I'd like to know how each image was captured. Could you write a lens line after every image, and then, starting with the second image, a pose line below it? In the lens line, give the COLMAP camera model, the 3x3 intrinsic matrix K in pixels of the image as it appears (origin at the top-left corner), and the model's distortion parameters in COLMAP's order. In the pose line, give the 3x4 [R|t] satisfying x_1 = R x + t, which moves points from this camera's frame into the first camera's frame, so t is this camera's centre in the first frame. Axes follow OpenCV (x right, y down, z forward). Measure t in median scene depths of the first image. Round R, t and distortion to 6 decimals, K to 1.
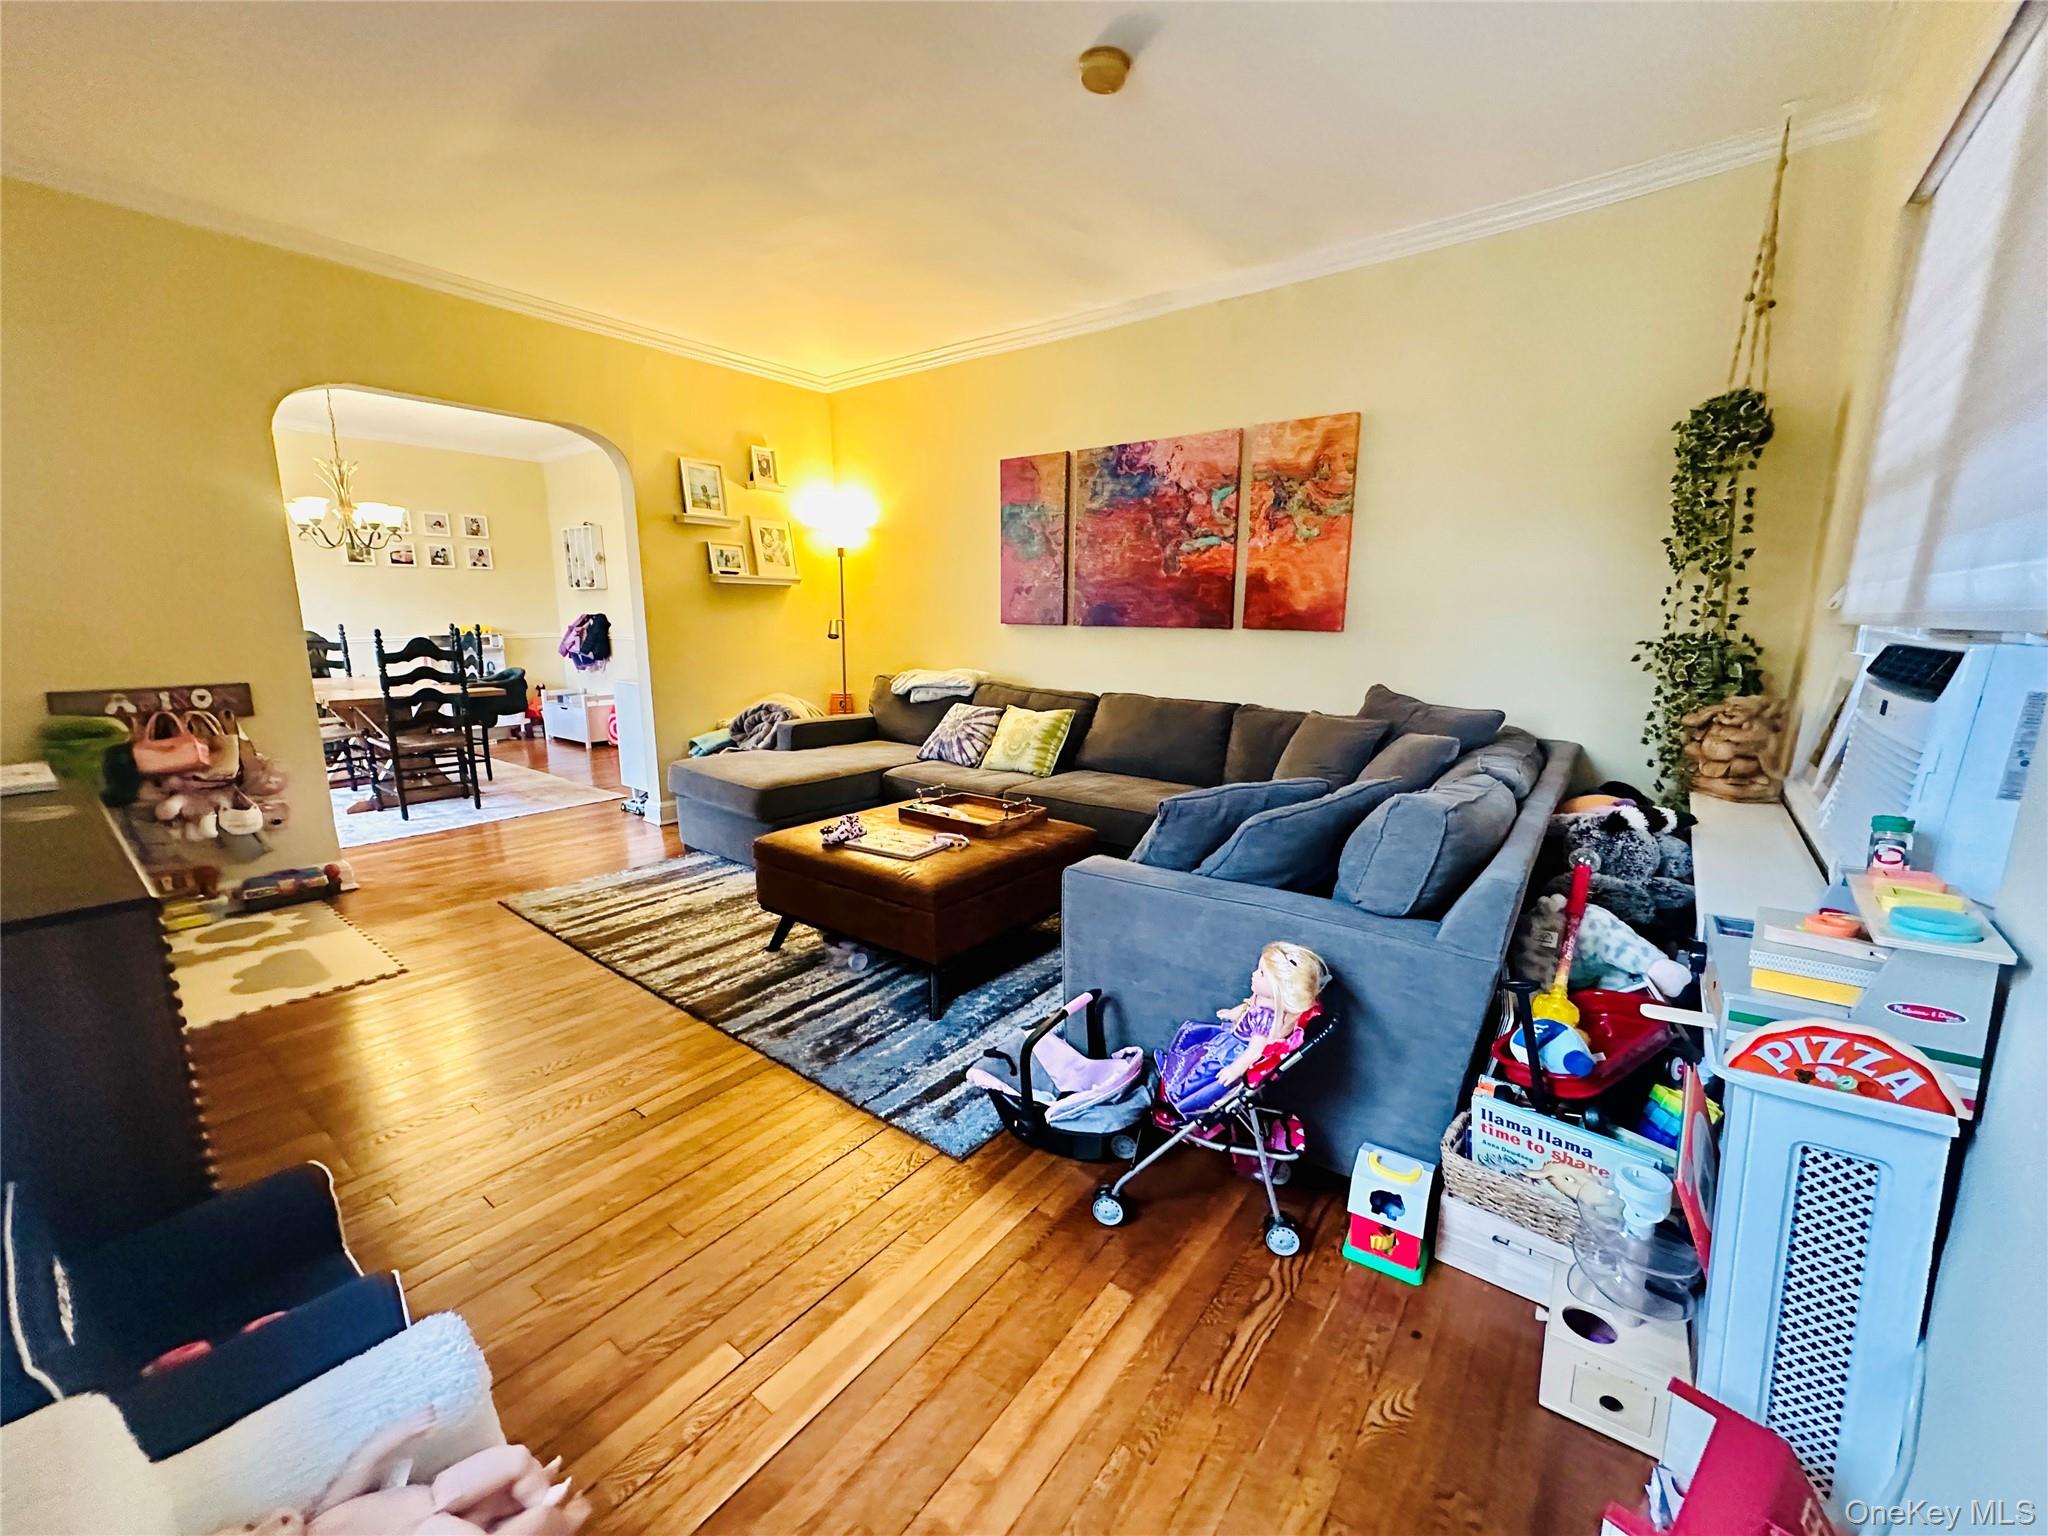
lens RADIAL K [[815.5, 0, 1024.0], [0, 815.5, 768.0], [0, 0, 1]] dist [-0.001137, 0.000187]
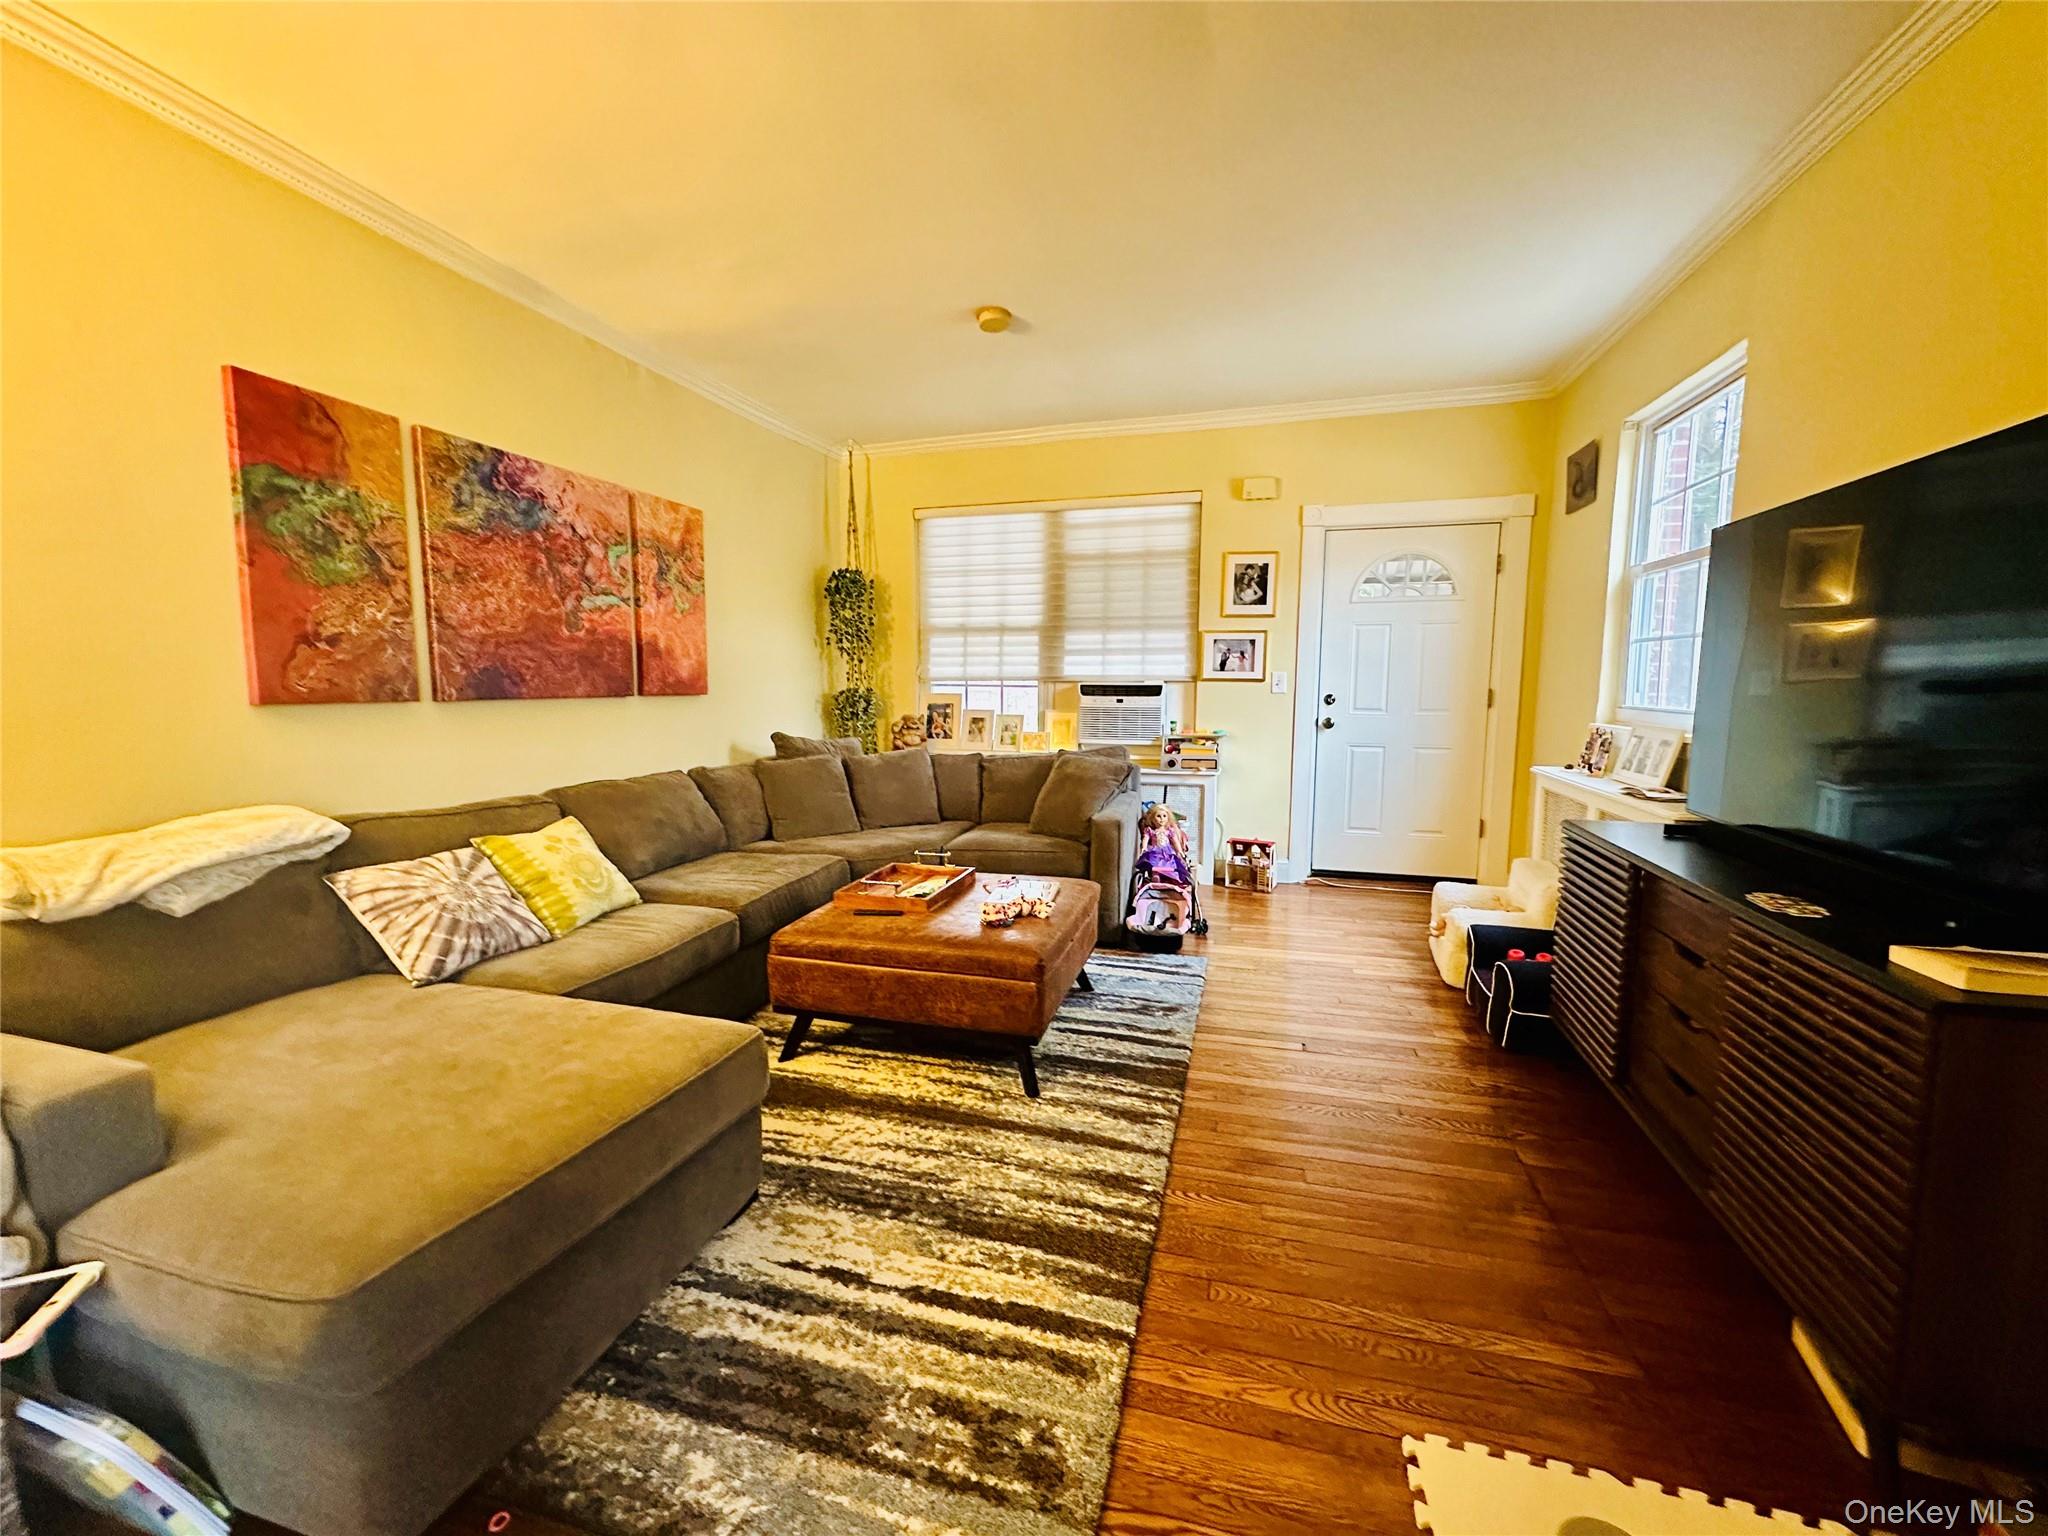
lens RADIAL K [[815.5, 0, 1024.0], [0, 815.5, 768.0], [0, 0, 1]] dist [-0.001137, 0.000187]
pose [[-0.377345, -0.105944, 0.919993, -0.794906], [0.175117, 0.967349, 0.183223, -0.186911], [-0.909365, 0.230245, -0.346471, 0.950802]]
